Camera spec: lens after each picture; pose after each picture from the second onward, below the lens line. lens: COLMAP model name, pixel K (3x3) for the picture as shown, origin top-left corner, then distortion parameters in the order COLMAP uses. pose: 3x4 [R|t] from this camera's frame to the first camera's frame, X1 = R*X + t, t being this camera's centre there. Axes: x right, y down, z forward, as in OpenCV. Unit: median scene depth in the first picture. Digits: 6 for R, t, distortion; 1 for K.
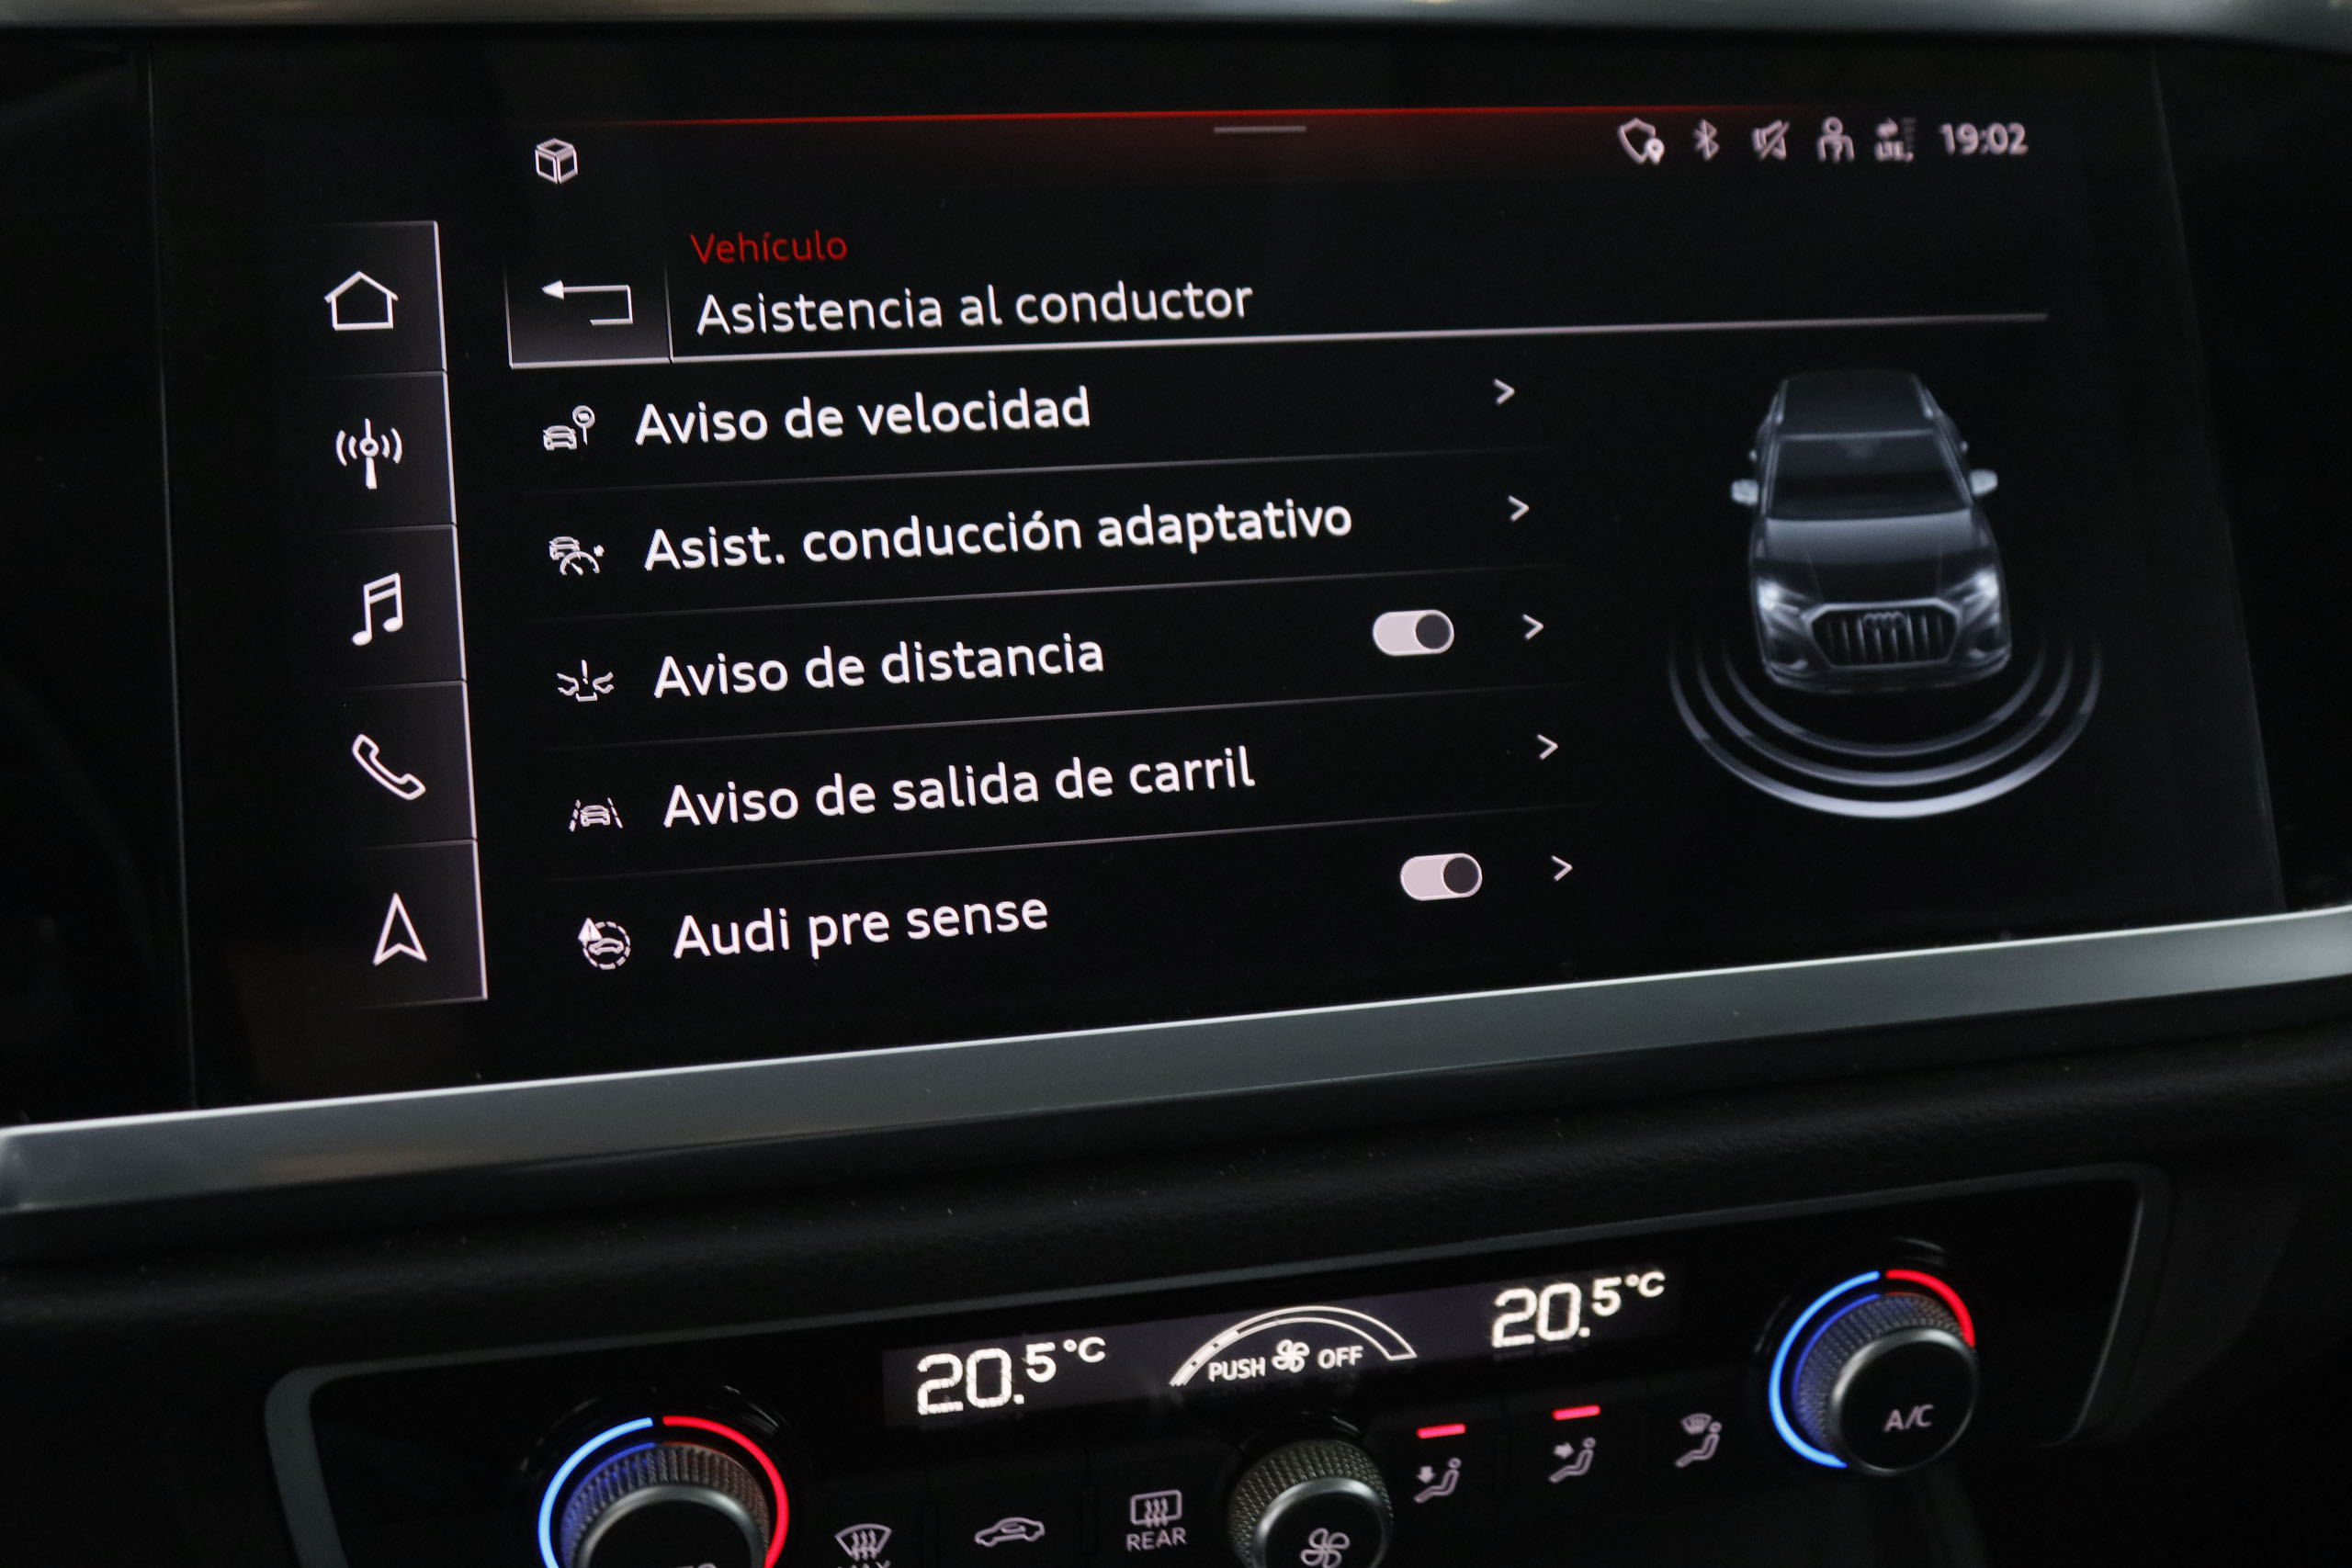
lens RADIAL K [[2916.5, 0, 1195.3], [0, 2916.5, 762.4], [0, 0, 1]] dist [-0.061625, 0.000000]
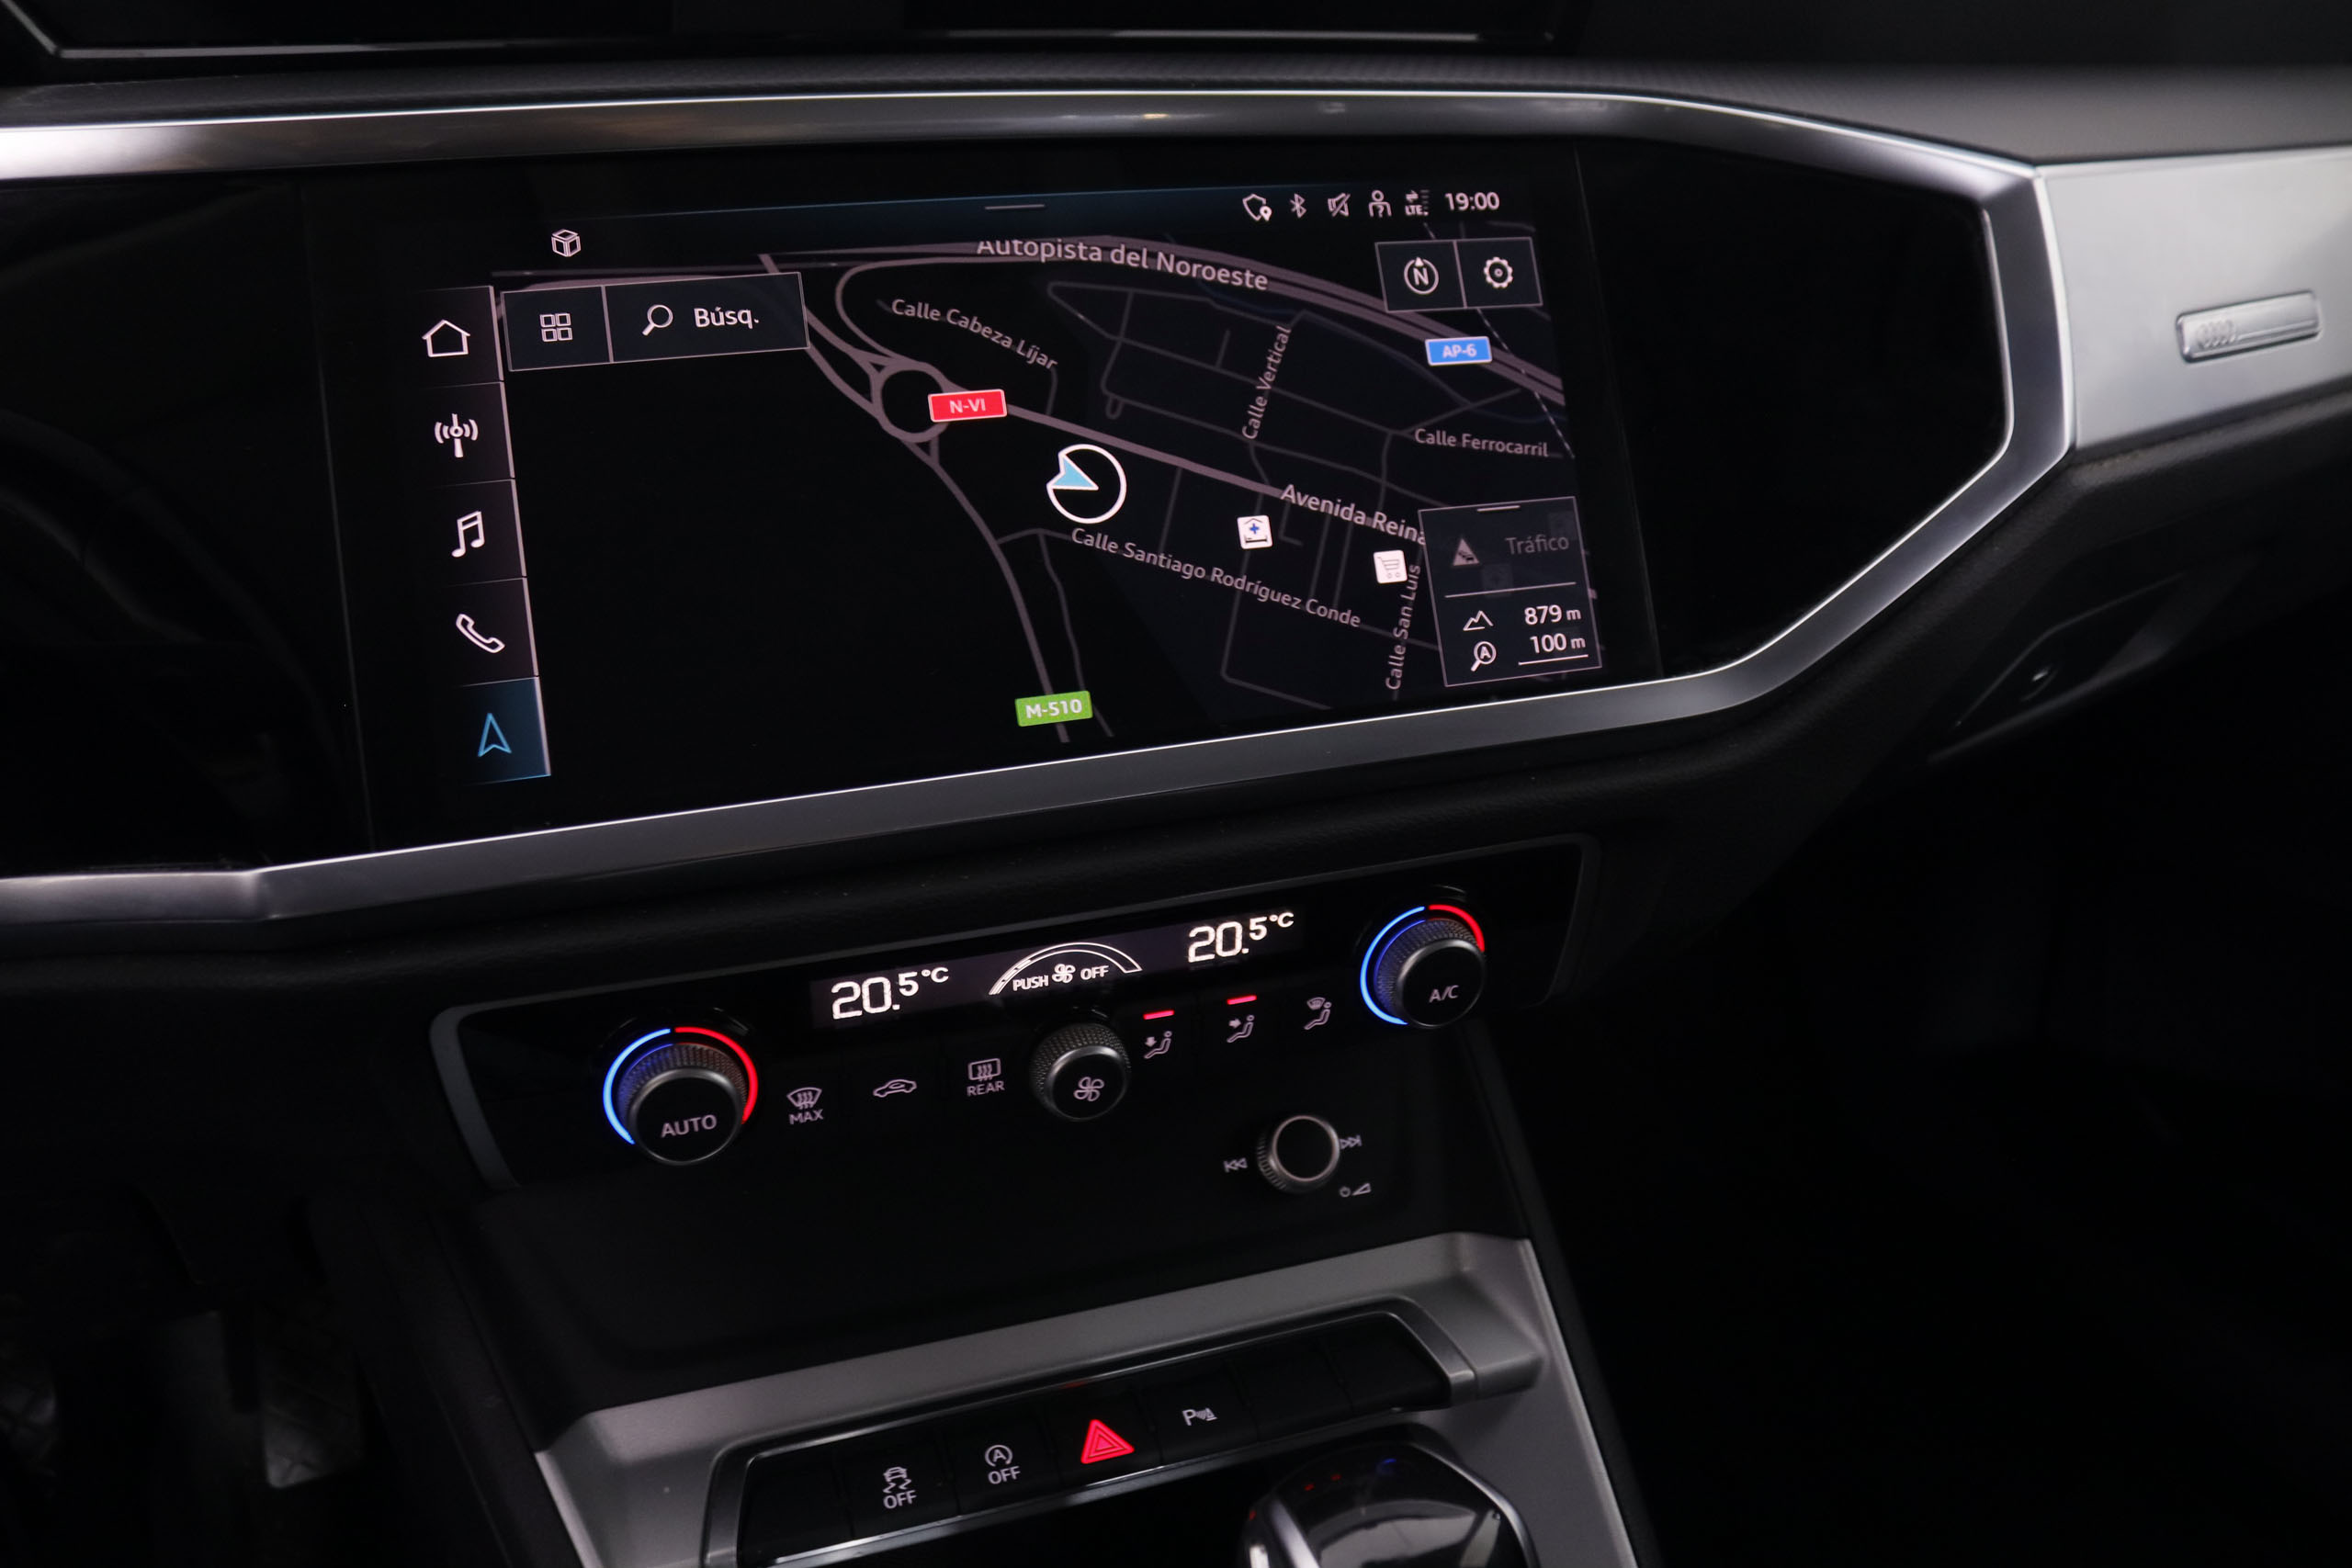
lens RADIAL K [[1957.1, 0, 1189.4], [0, 1957.1, 777.4], [0, 0, 1]] dist [-0.164498, 0.111076]
pose [[0.995934, -0.040330, 0.080555, 0.019663], [0.032237, 0.994530, 0.099351, -0.010344], [-0.084121, -0.096350, 0.991786, -0.074459]]
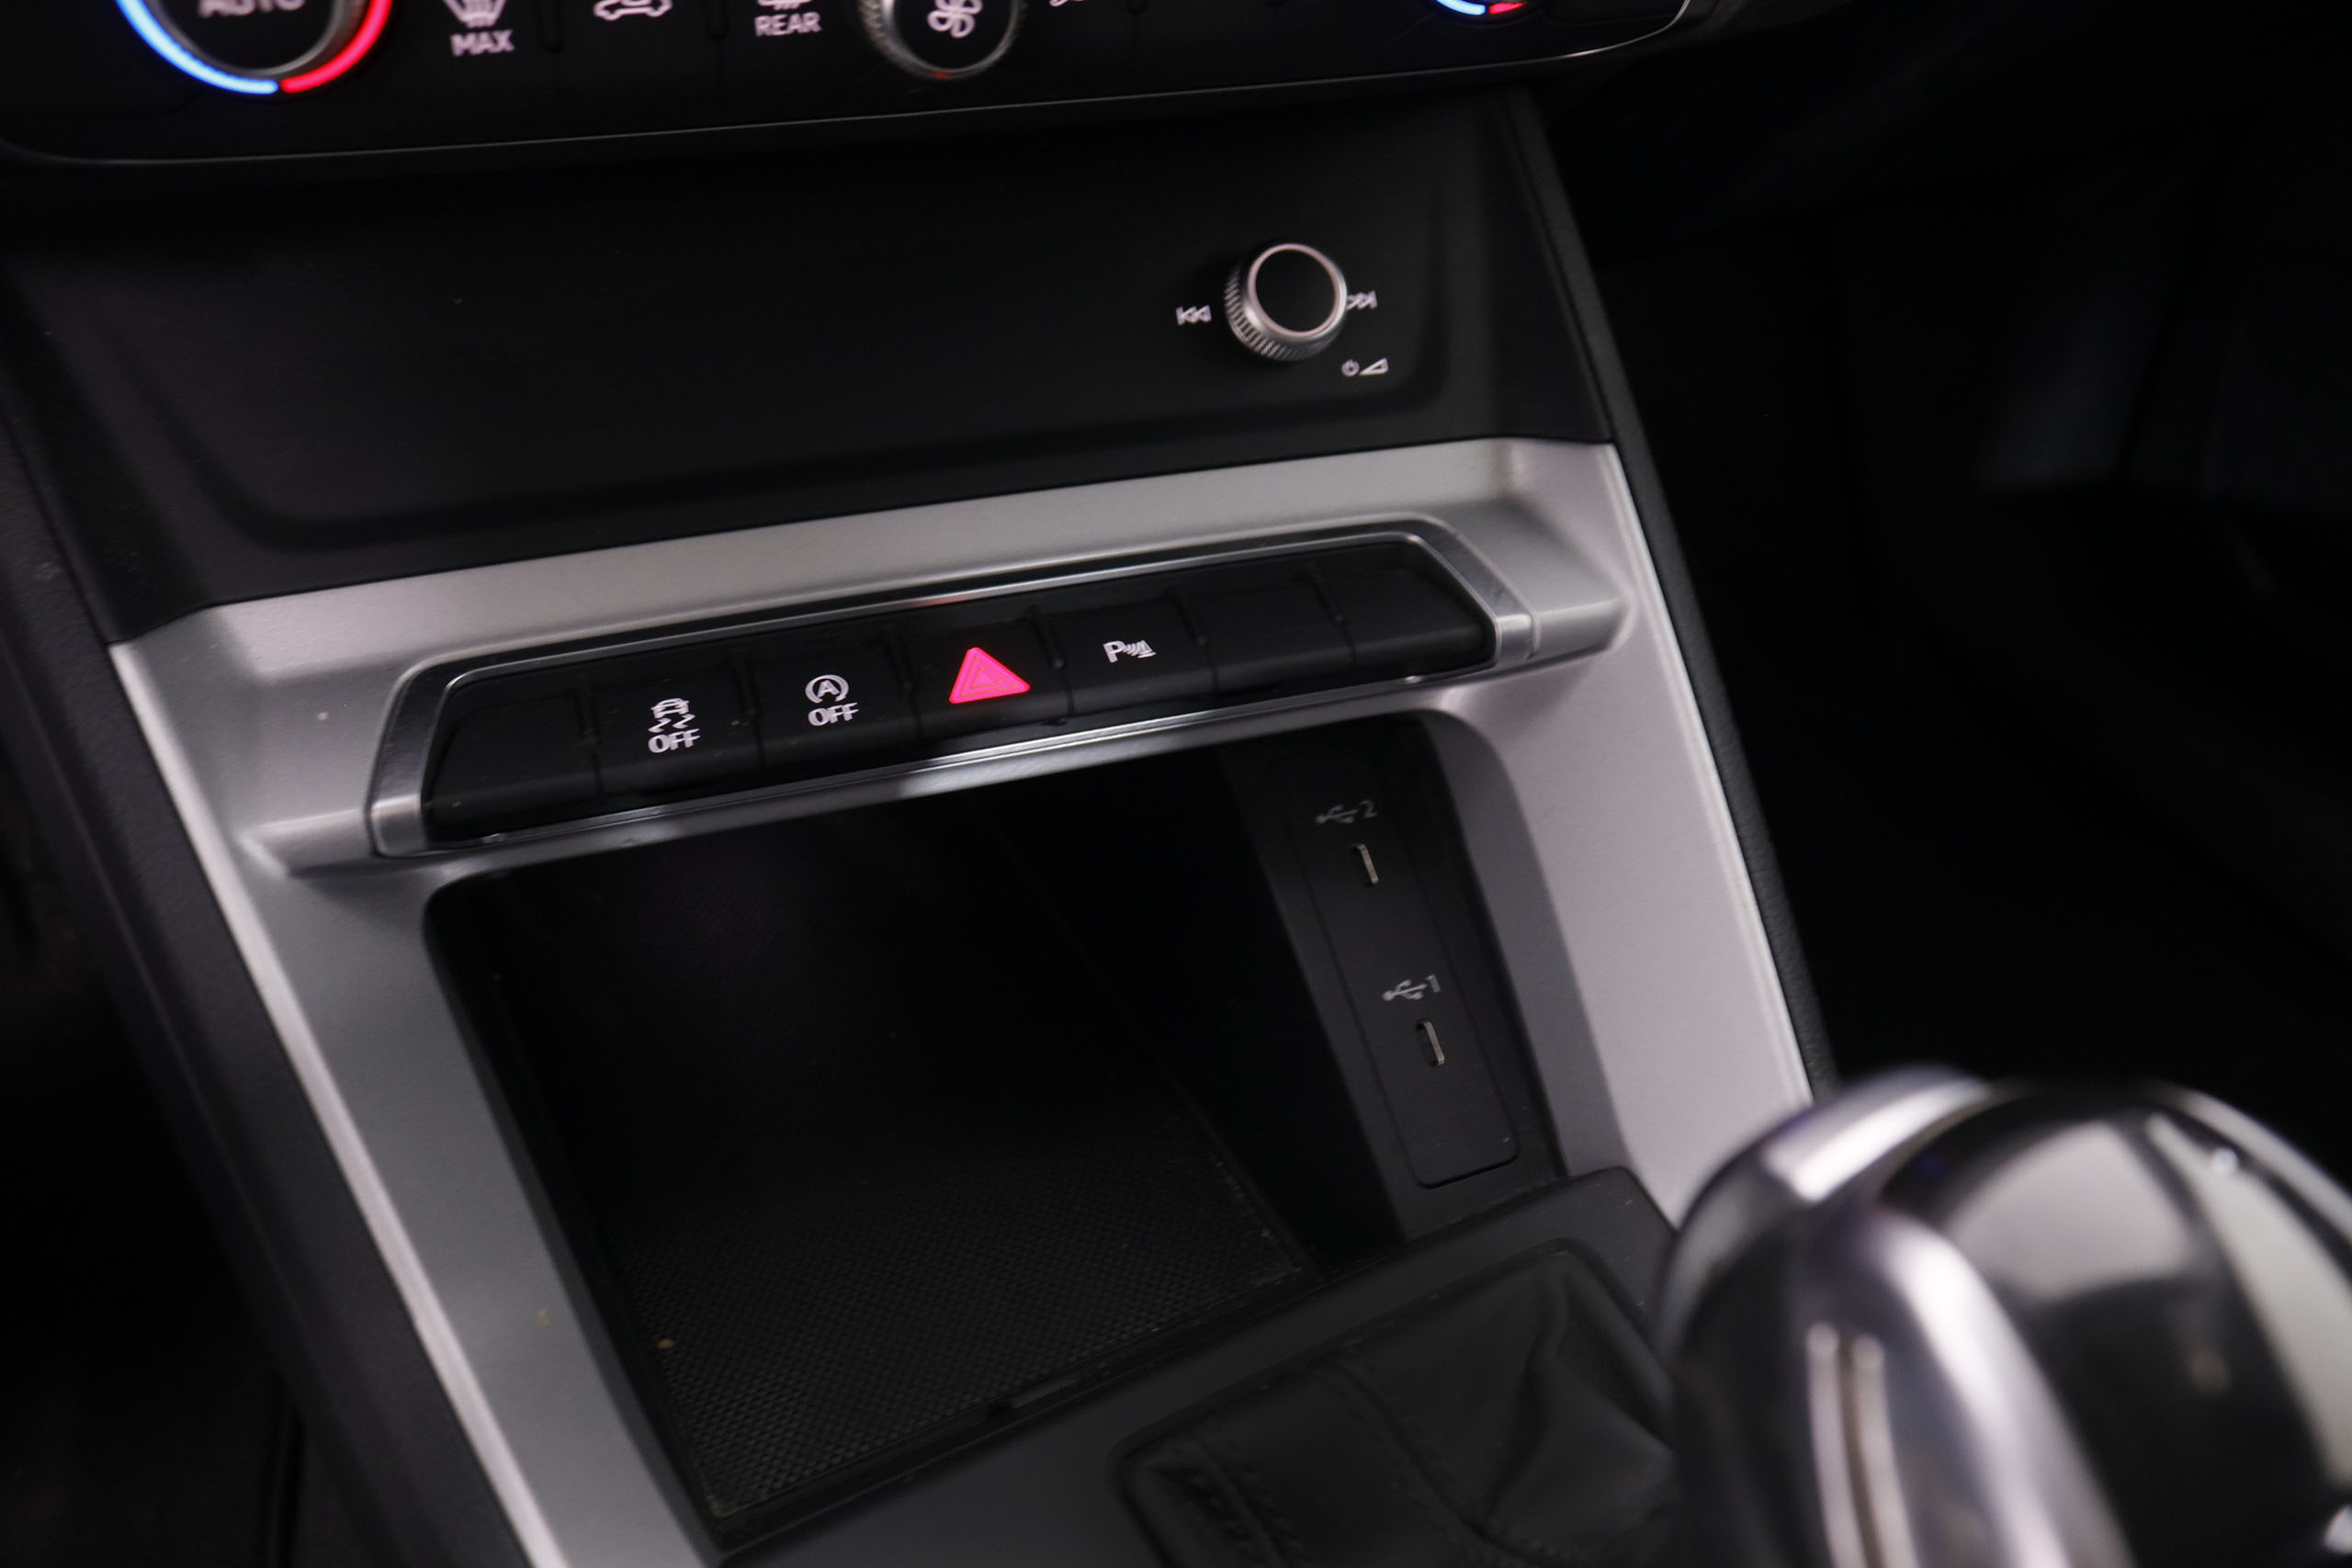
lens RADIAL K [[1957.1, 0, 1189.3], [0, 1957.1, 772.3], [0, 0, 1]] dist [-0.164498, 0.111076]
pose [[0.995451, -0.028236, 0.090991, 0.057322], [-0.002836, 0.945866, 0.324544, 0.302436], [-0.095229, -0.323325, 0.941484, 0.299205]]
